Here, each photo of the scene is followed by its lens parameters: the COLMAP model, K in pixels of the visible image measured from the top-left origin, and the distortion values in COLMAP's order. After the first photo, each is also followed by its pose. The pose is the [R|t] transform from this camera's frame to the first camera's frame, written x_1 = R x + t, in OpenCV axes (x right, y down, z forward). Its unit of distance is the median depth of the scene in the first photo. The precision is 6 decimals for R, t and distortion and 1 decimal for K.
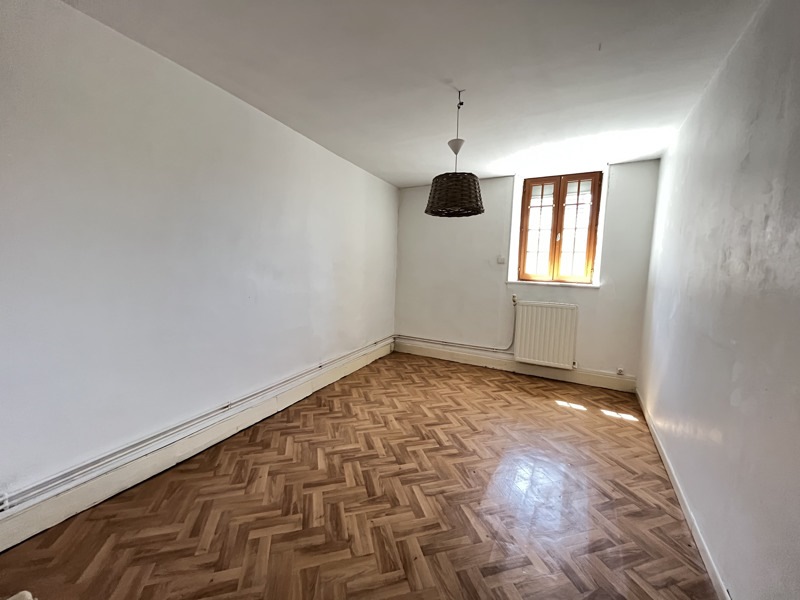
lens RADIAL K [[319.0, 0, 402.6], [0, 319.0, 298.4], [0, 0, 1]] dist [-0.004176, -0.000687]
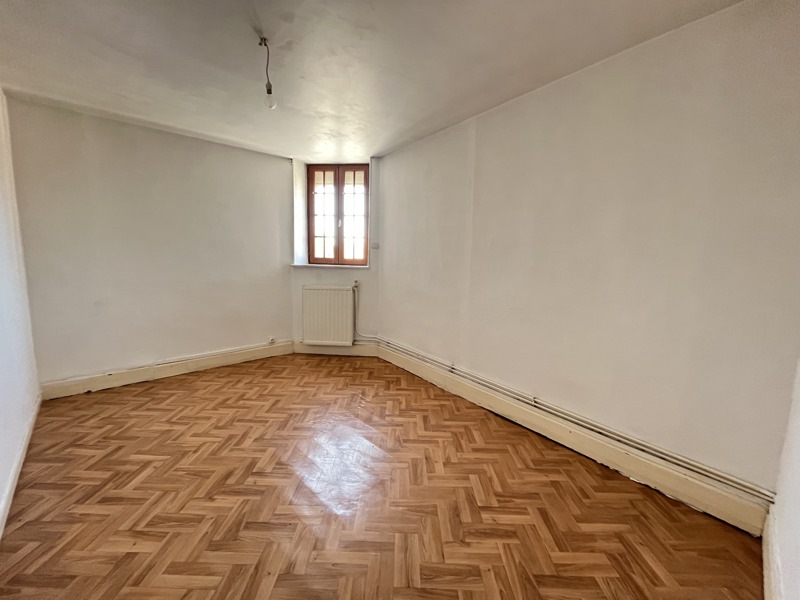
lens RADIAL K [[319.0, 0, 400.5], [0, 319.0, 301.6], [0, 0, 1]] dist [-0.004176, -0.000687]
pose [[-0.290522, 0.099132, -0.951719, 0.465372], [-0.118047, 0.983308, 0.138458, -0.076816], [0.949559, 0.152573, -0.273970, 0.955275]]
